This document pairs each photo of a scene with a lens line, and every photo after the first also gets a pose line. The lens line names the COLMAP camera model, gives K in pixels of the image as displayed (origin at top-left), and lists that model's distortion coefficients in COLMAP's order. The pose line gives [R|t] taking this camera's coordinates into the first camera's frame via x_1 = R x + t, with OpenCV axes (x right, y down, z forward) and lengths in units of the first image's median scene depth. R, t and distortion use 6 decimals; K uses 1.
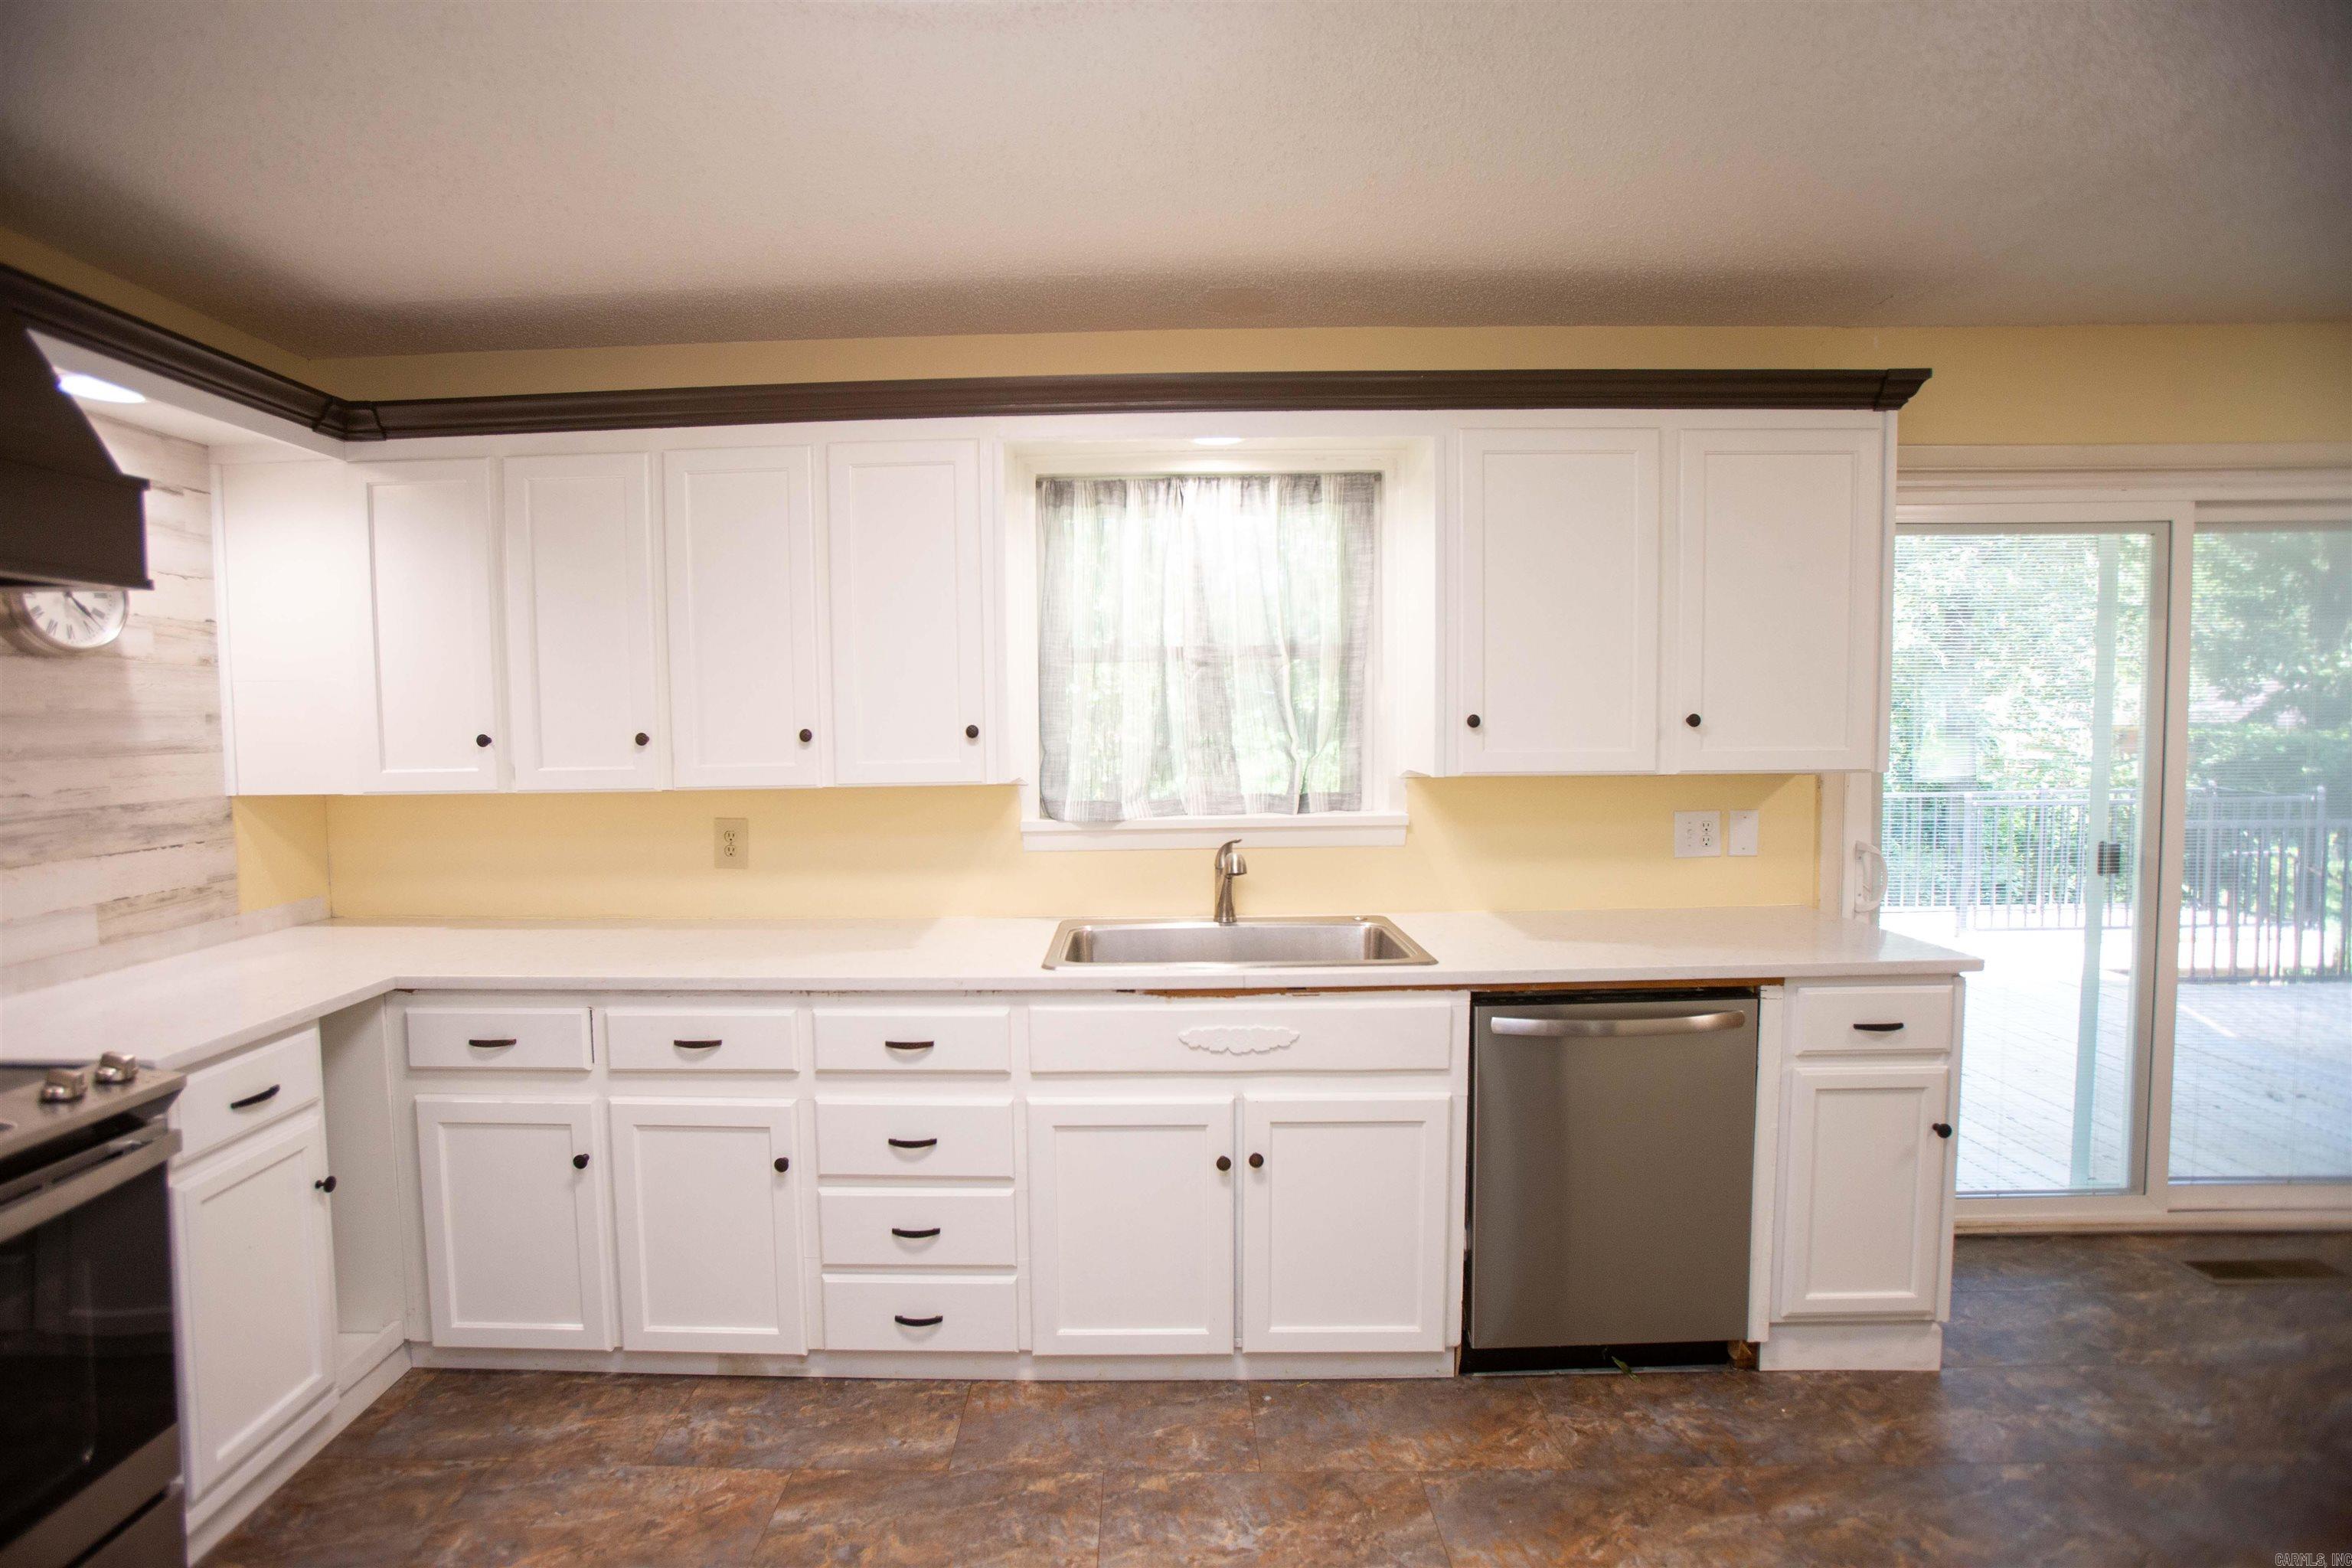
lens RADIAL K [[1075.5, 0, 1122.8], [0, 1075.5, 776.9], [0, 0, 1]] dist [-0.068011, 0.023979]
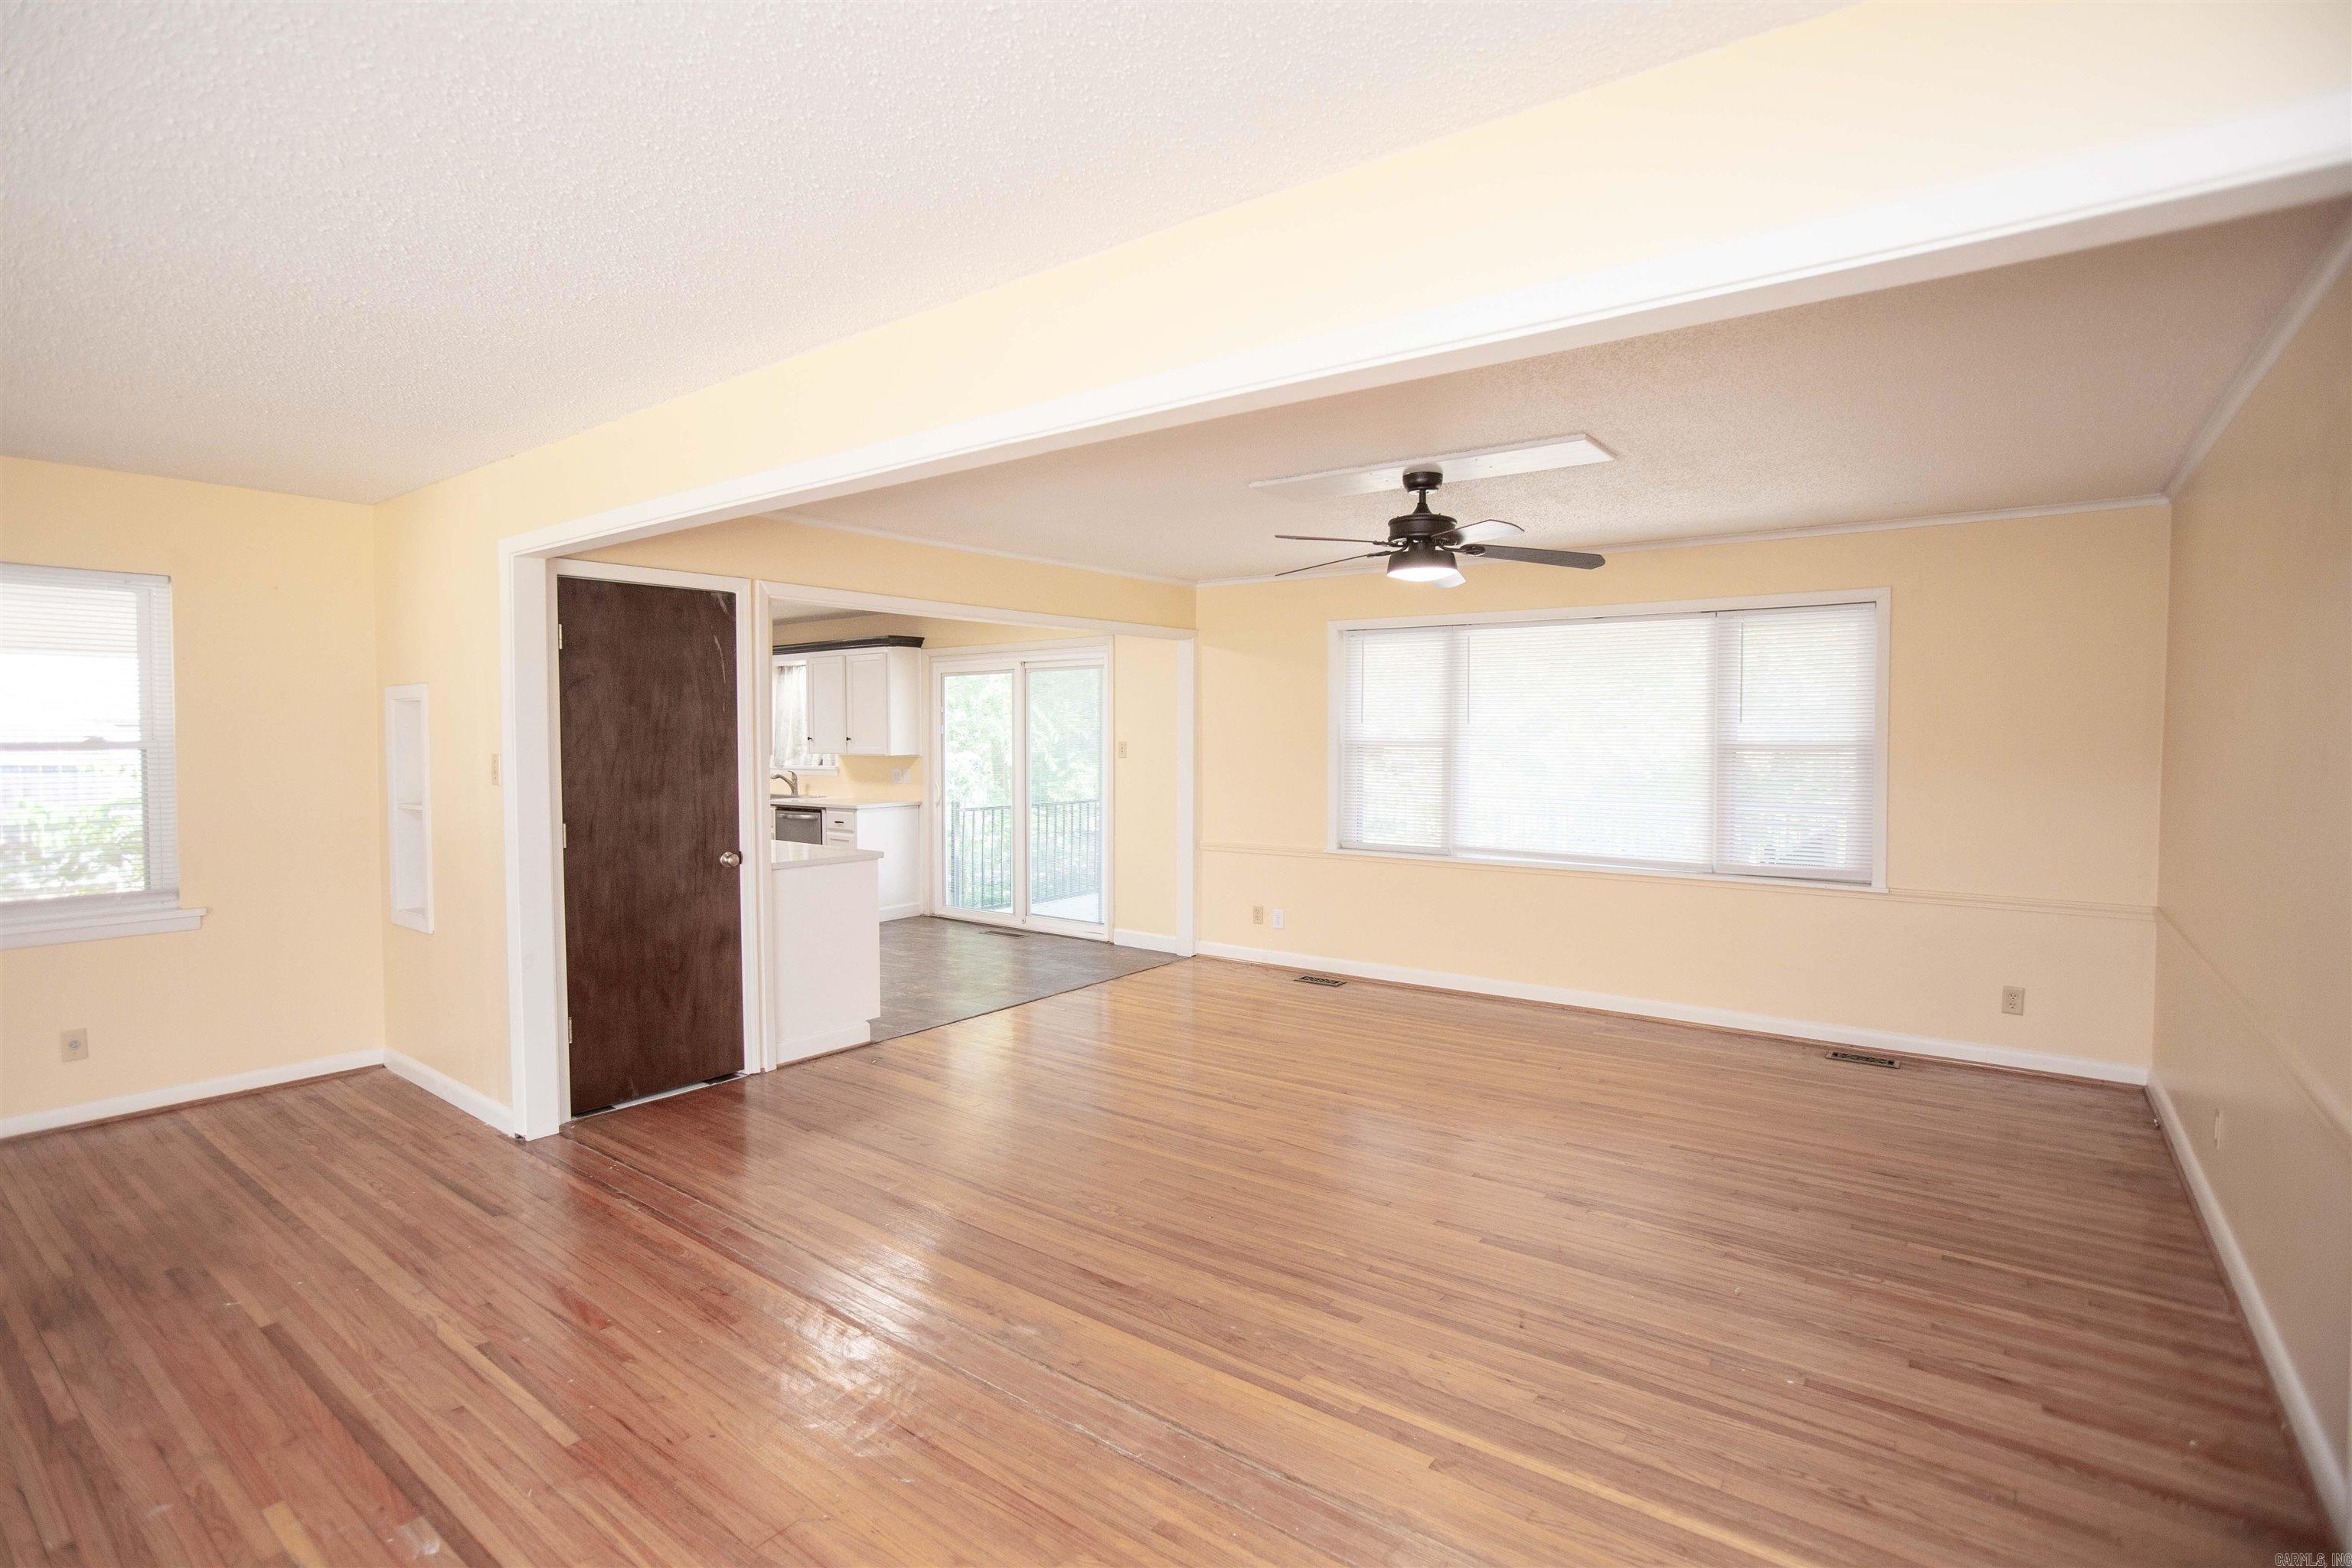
lens RADIAL K [[1118.9, 0, 1137.2], [0, 1118.9, 776.8], [0, 0, 1]] dist [-0.075003, 0.034935]
pose [[0.805254, 0.032315, -0.592049, 3.801521], [-0.041861, 0.999121, -0.002402, 0.045217], [0.591451, 0.026718, 0.805899, -1.493246]]
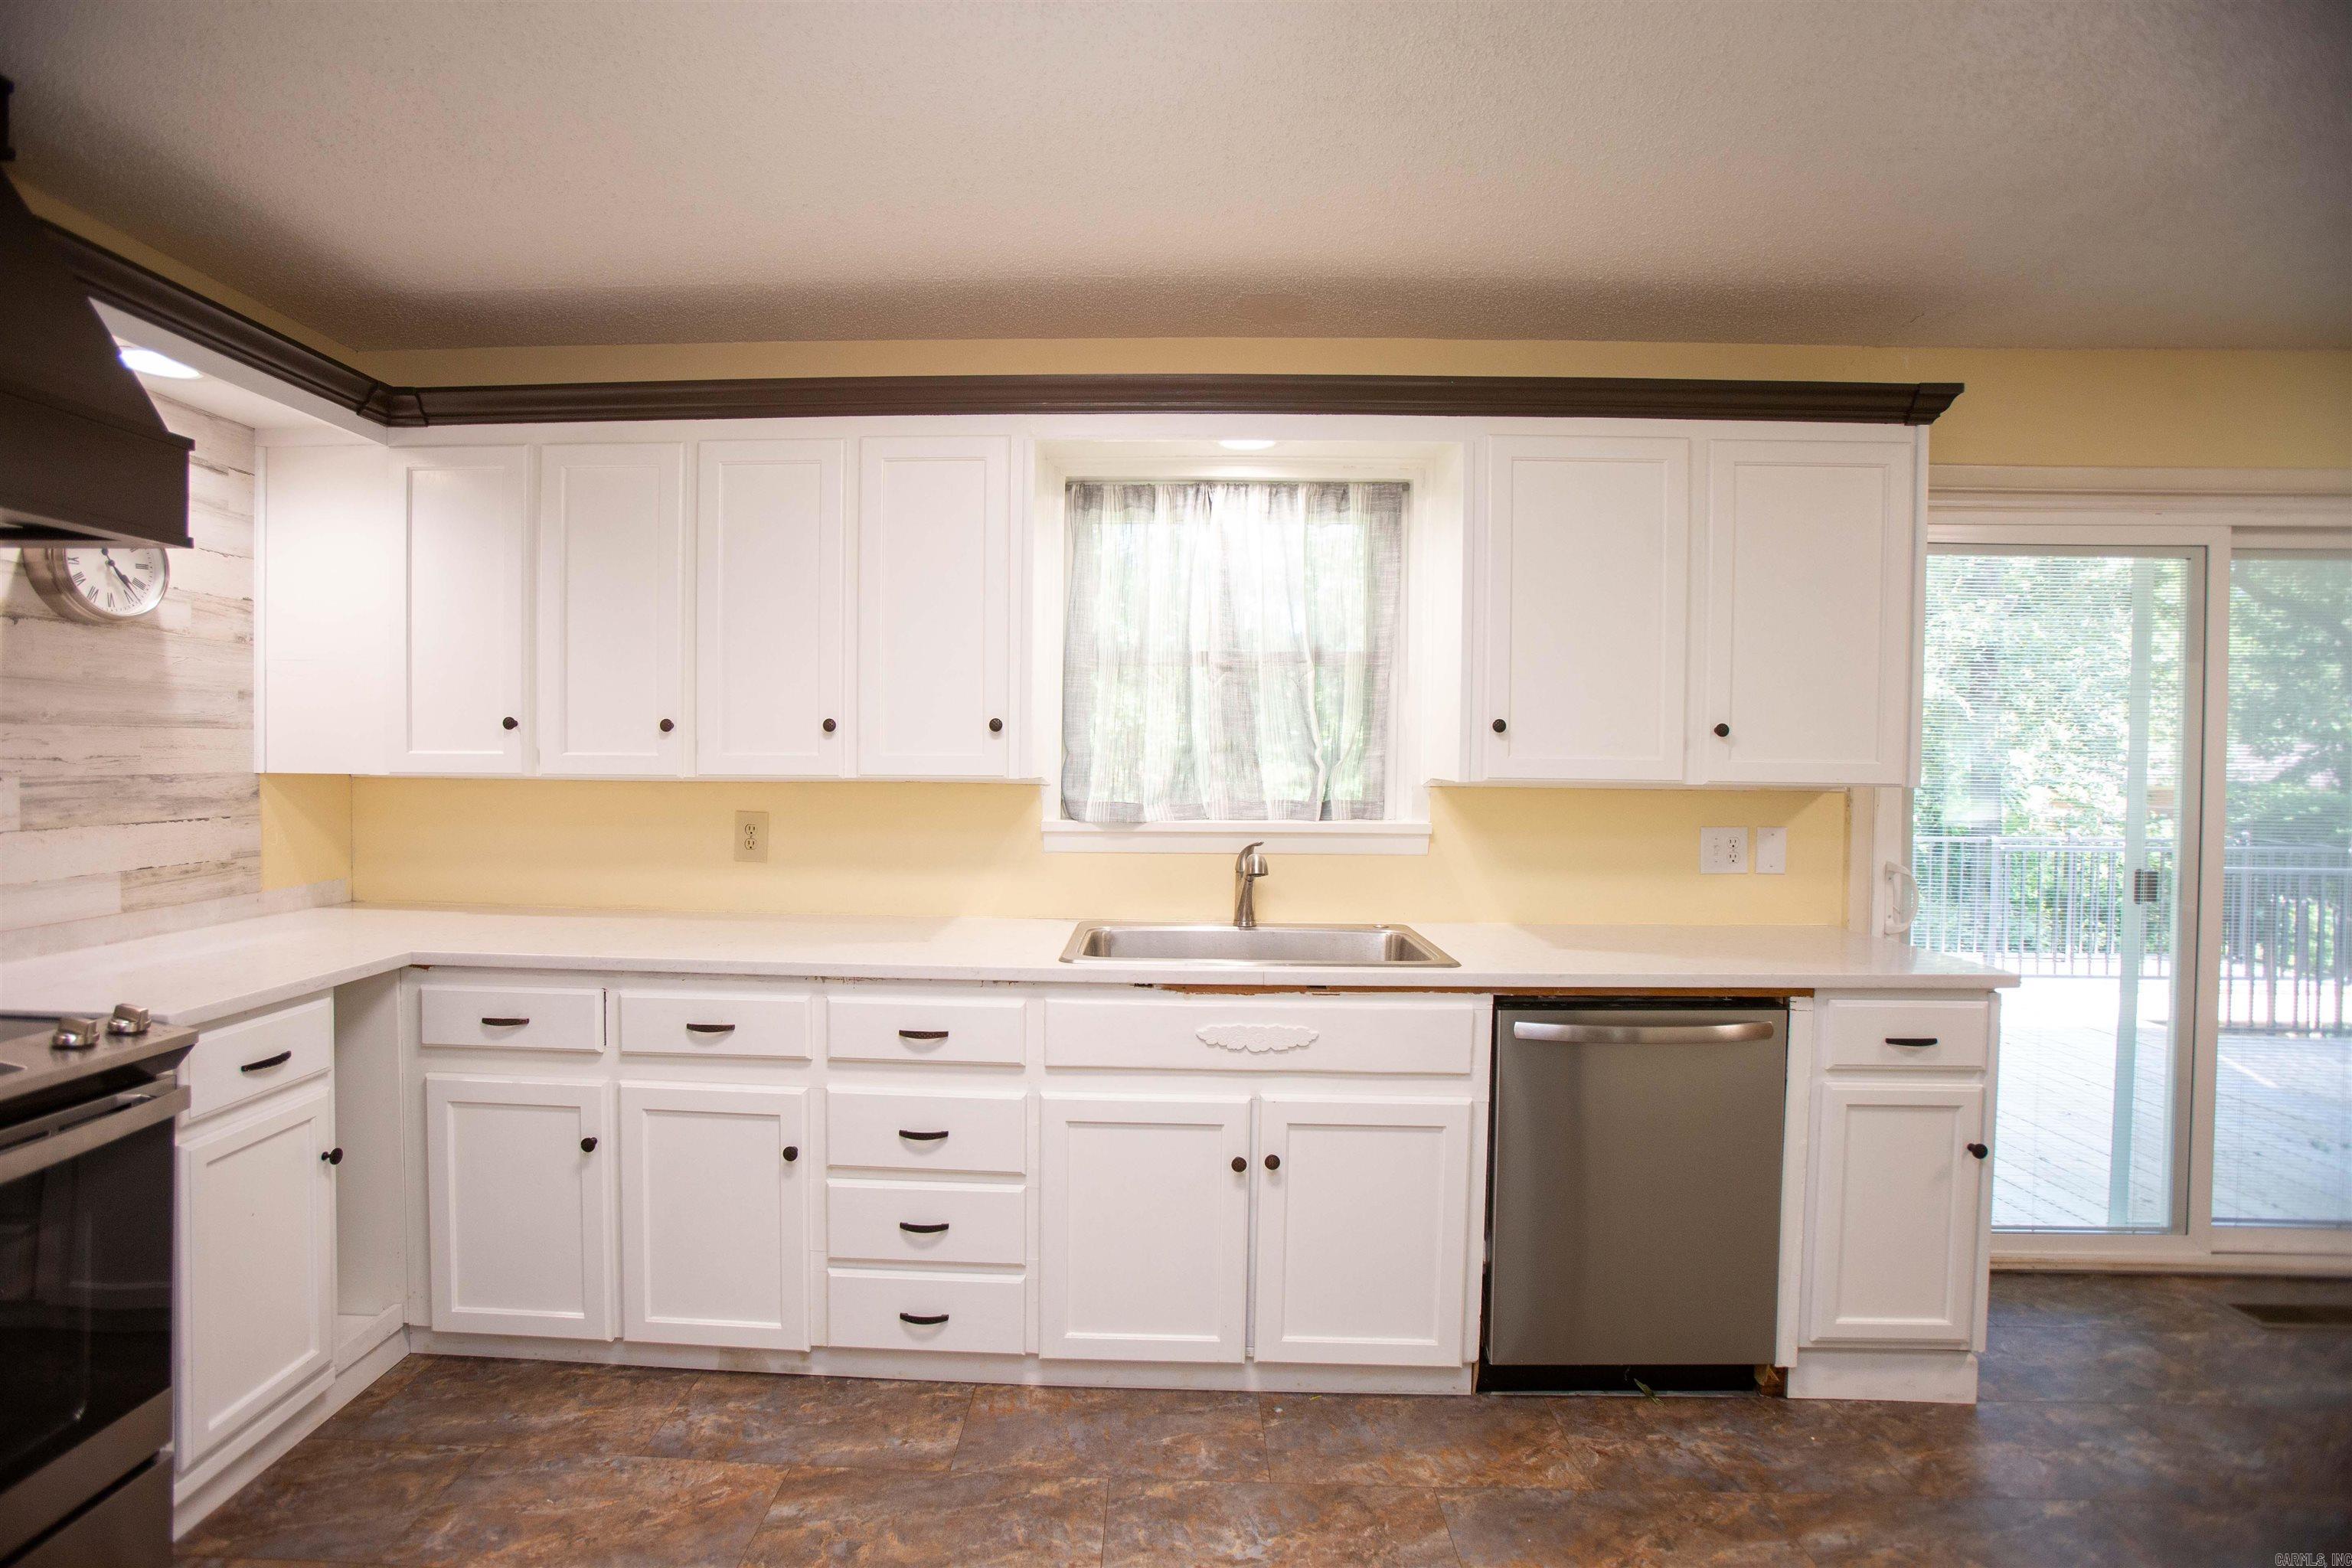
lens RADIAL K [[1070.9, 0, 1127.6], [0, 1070.9, 777.5], [0, 0, 1]] dist [-0.066708, 0.022888]
pose [[0.999615, 0.023610, -0.014572, -0.002100], [-0.024103, 0.999111, -0.034586, 0.042188], [0.013743, 0.034924, 0.999295, 0.008988]]
